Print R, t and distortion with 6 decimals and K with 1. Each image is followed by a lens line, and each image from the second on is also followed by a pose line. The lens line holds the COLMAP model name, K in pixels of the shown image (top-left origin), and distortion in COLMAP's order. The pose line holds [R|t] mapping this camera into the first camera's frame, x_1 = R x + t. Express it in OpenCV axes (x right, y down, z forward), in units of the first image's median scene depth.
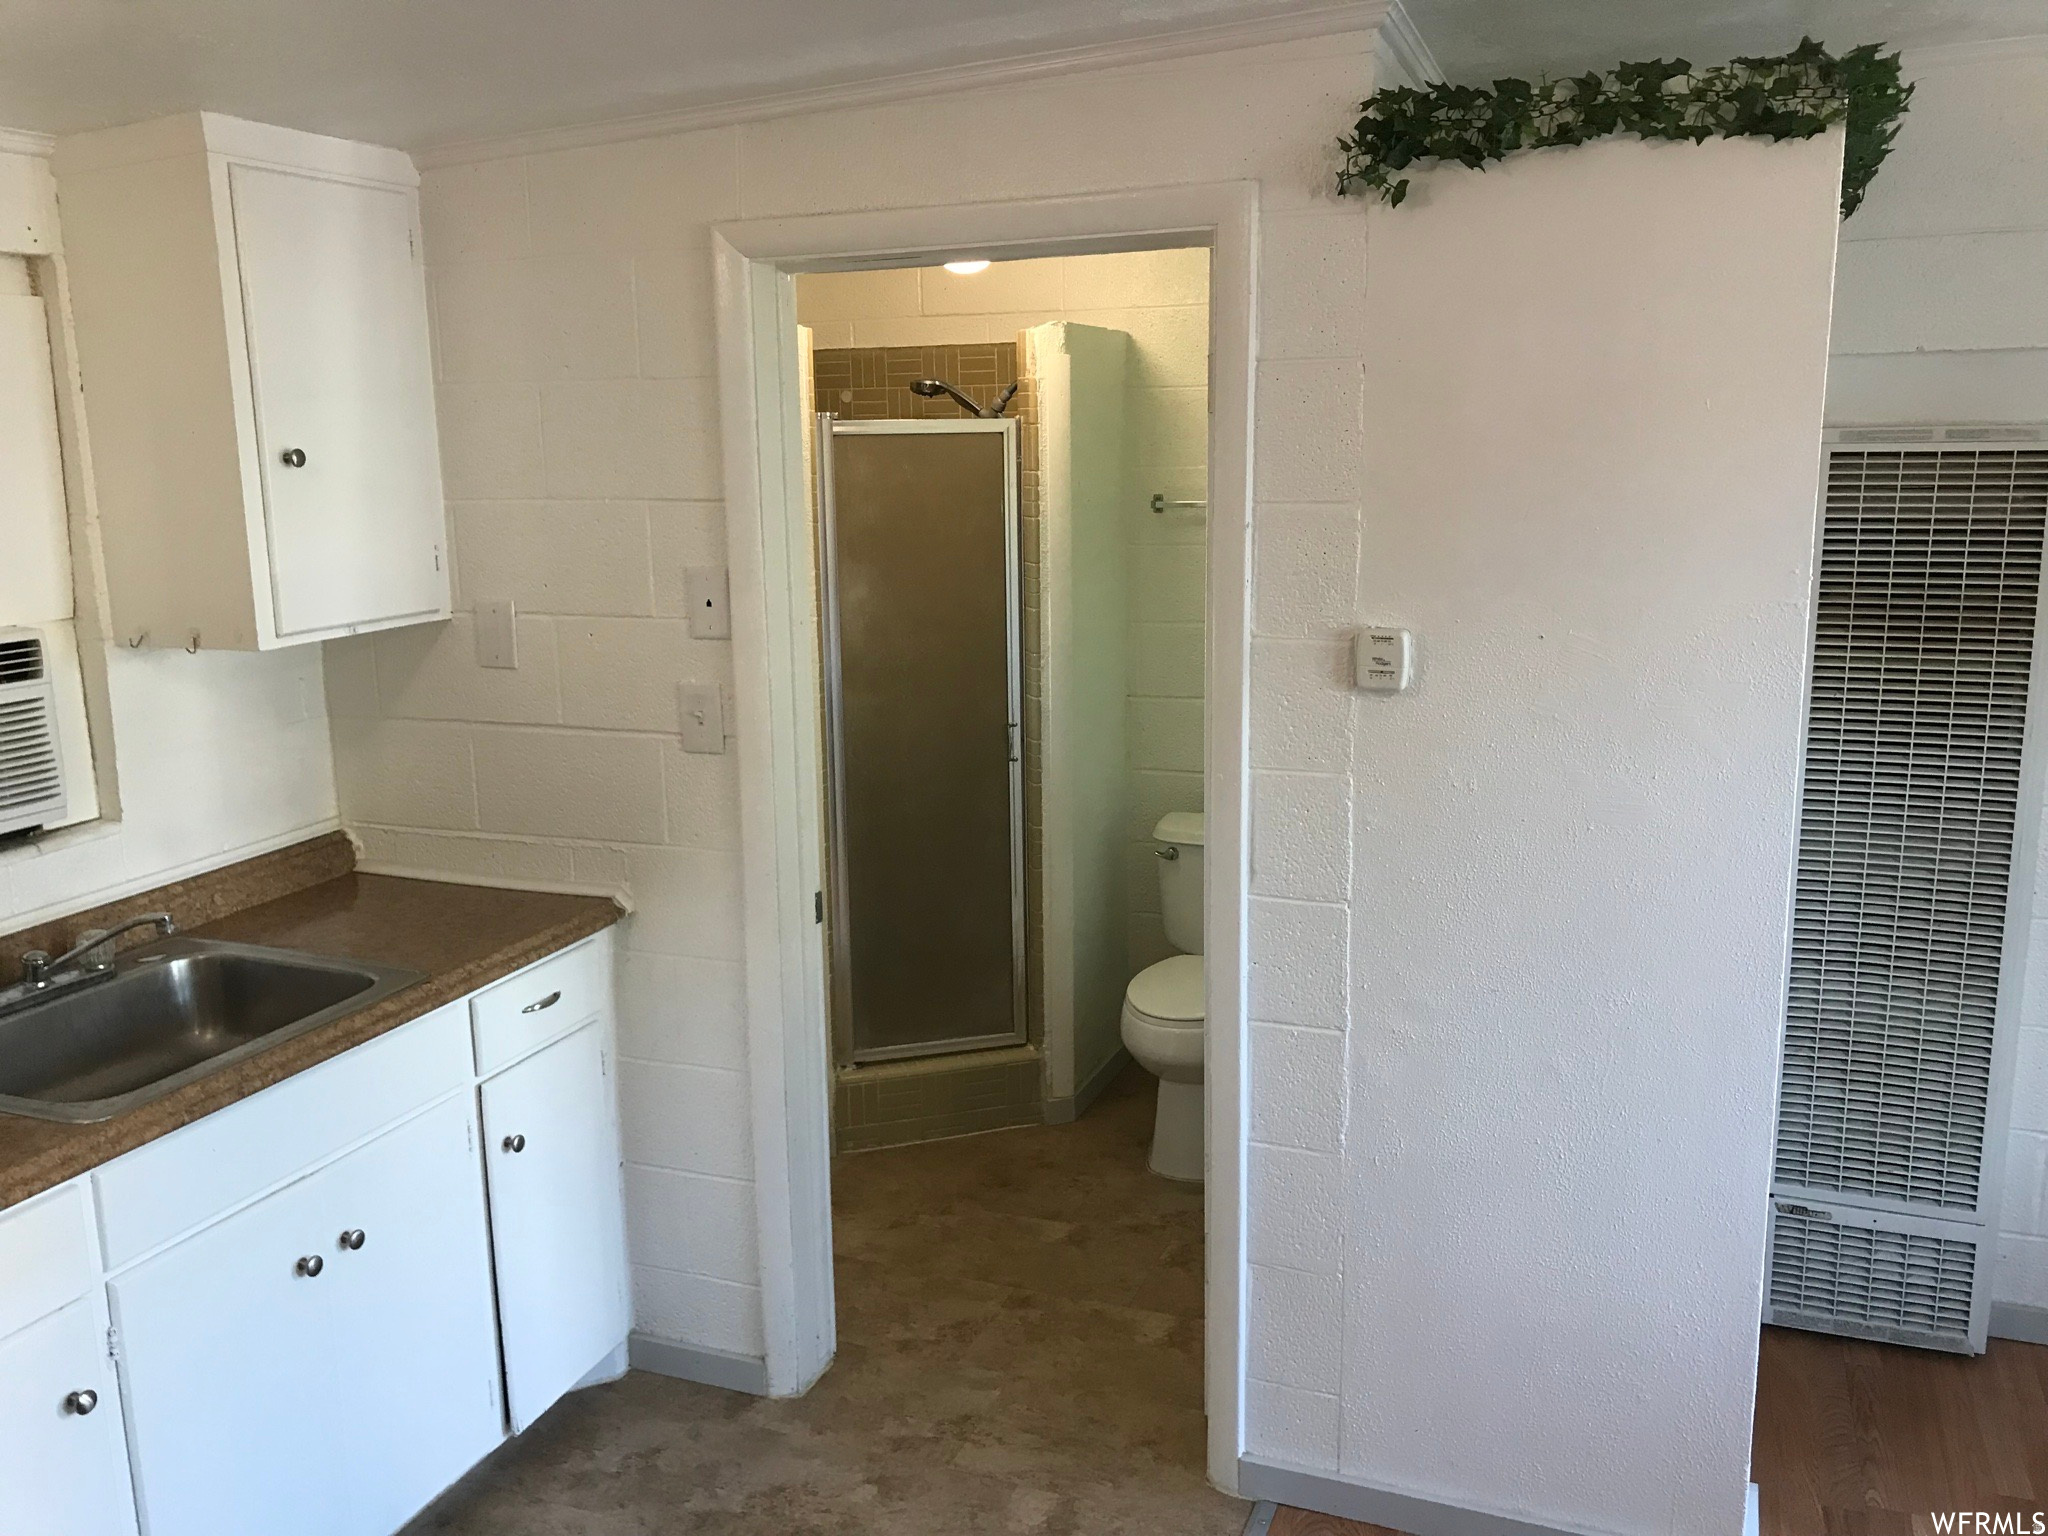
lens RADIAL K [[1691.5, 0, 1022.6], [0, 1691.5, 739.1], [0, 0, 1]] dist [0.027189, -0.020510]
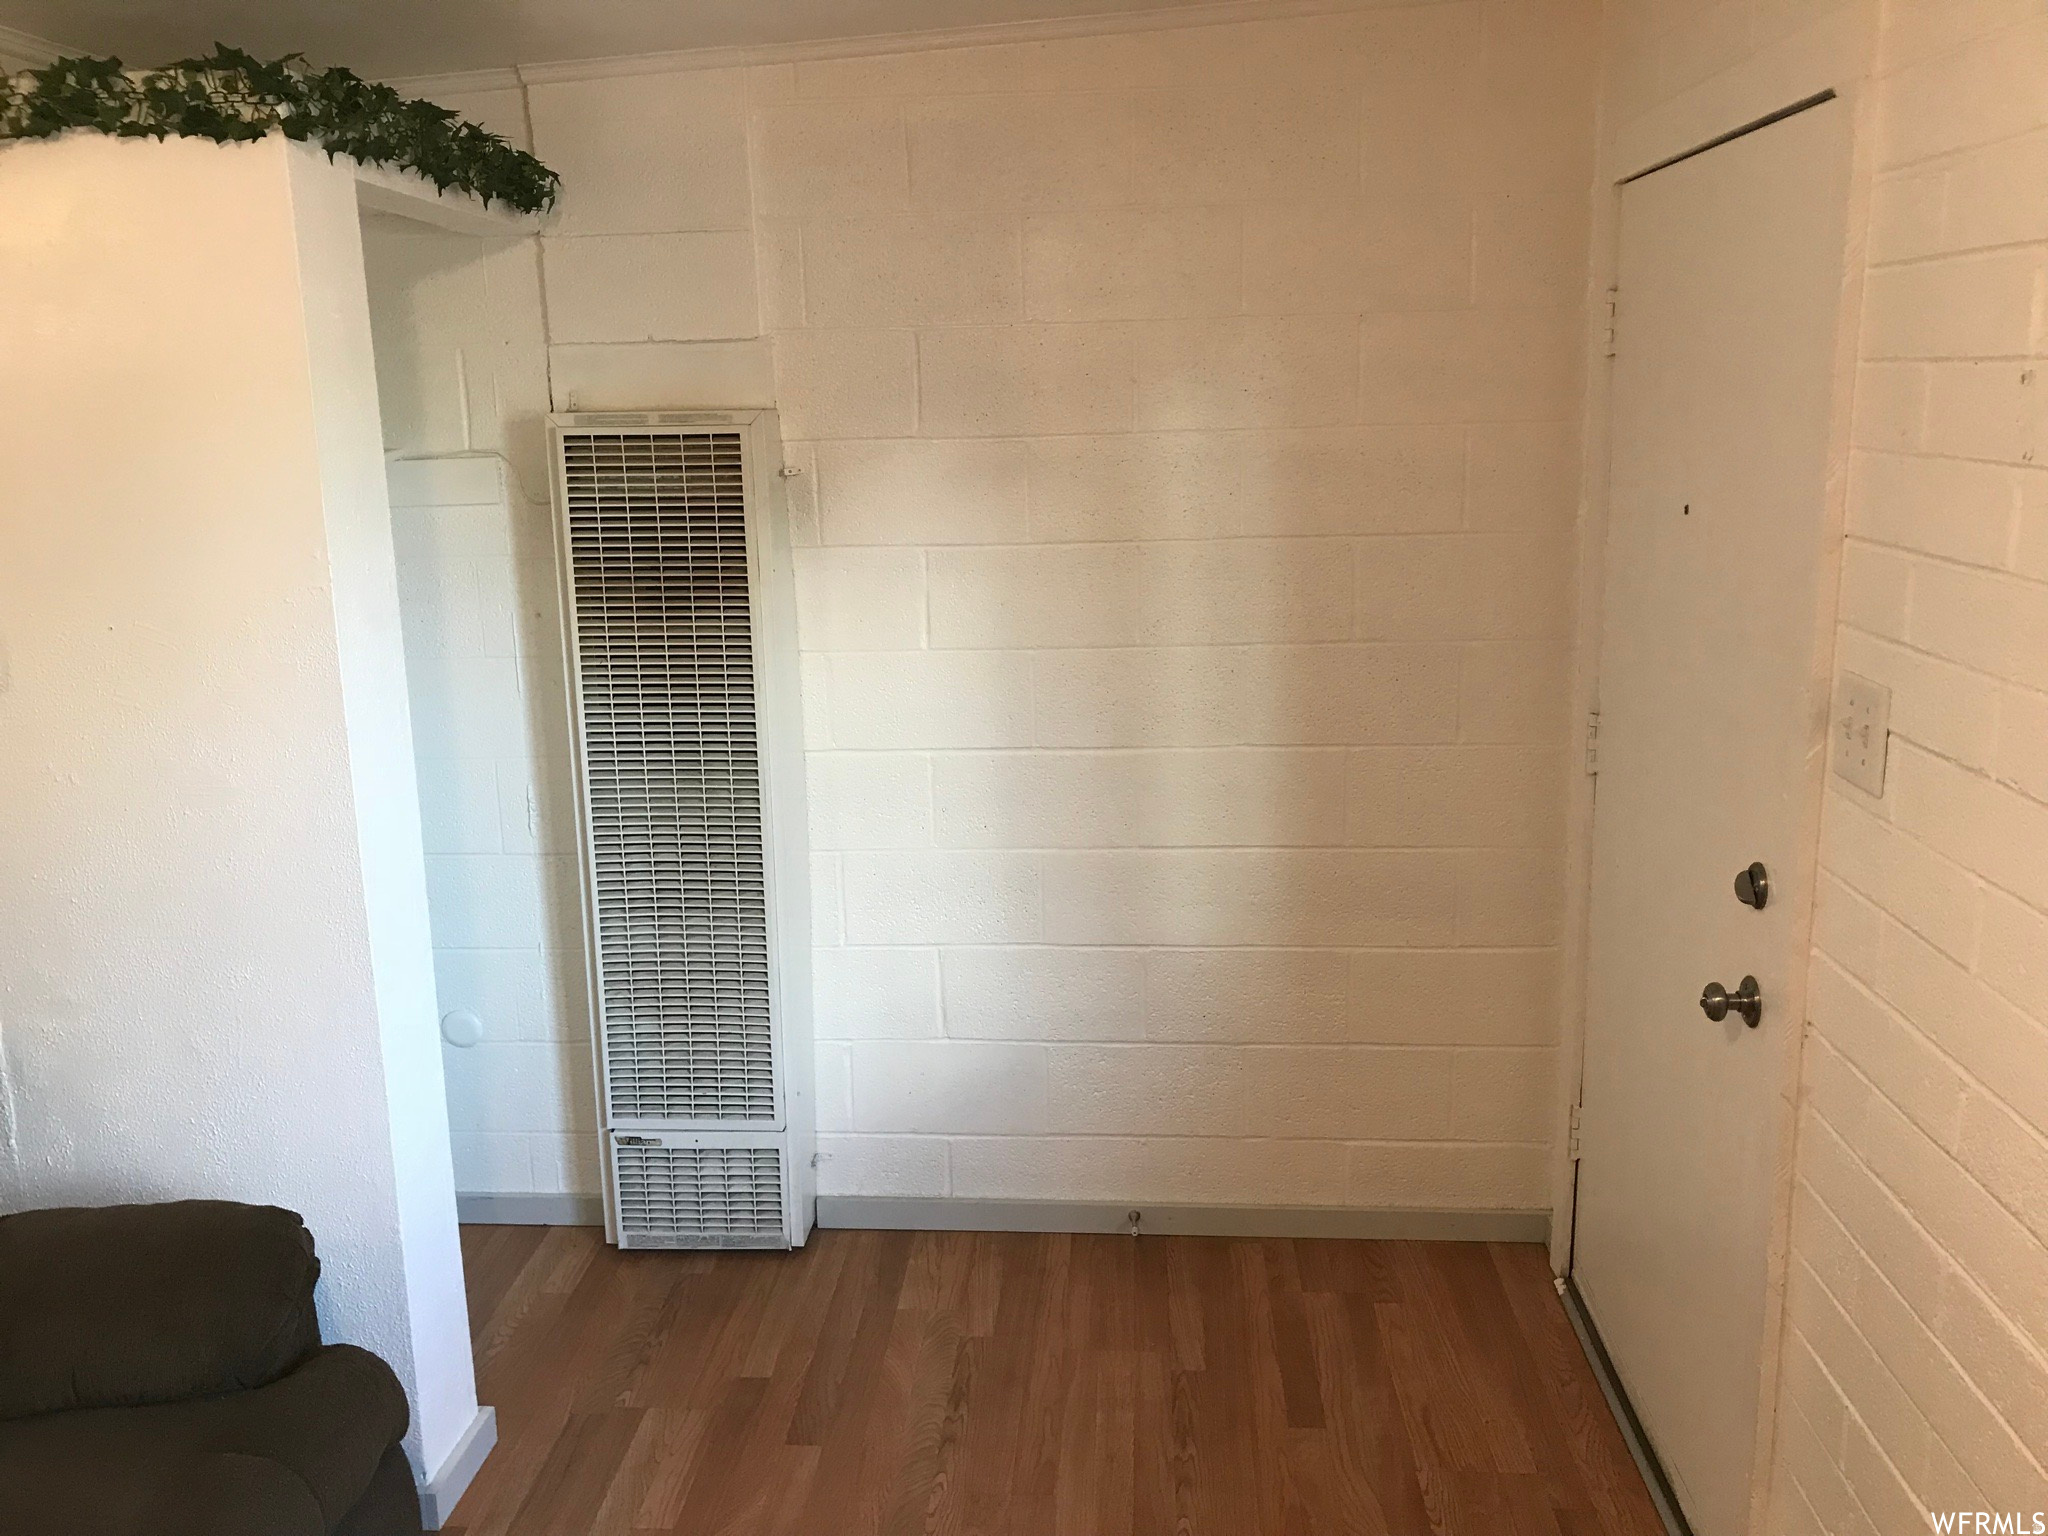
lens RADIAL K [[1691.5, 0, 1022.6], [0, 1691.5, 739.1], [0, 0, 1]] dist [0.027189, -0.020510]
pose [[0.950032, -0.066090, 0.305075, 0.391981], [0.060660, 0.997786, 0.027255, 0.009188], [-0.306201, -0.007387, 0.951938, -0.098565]]
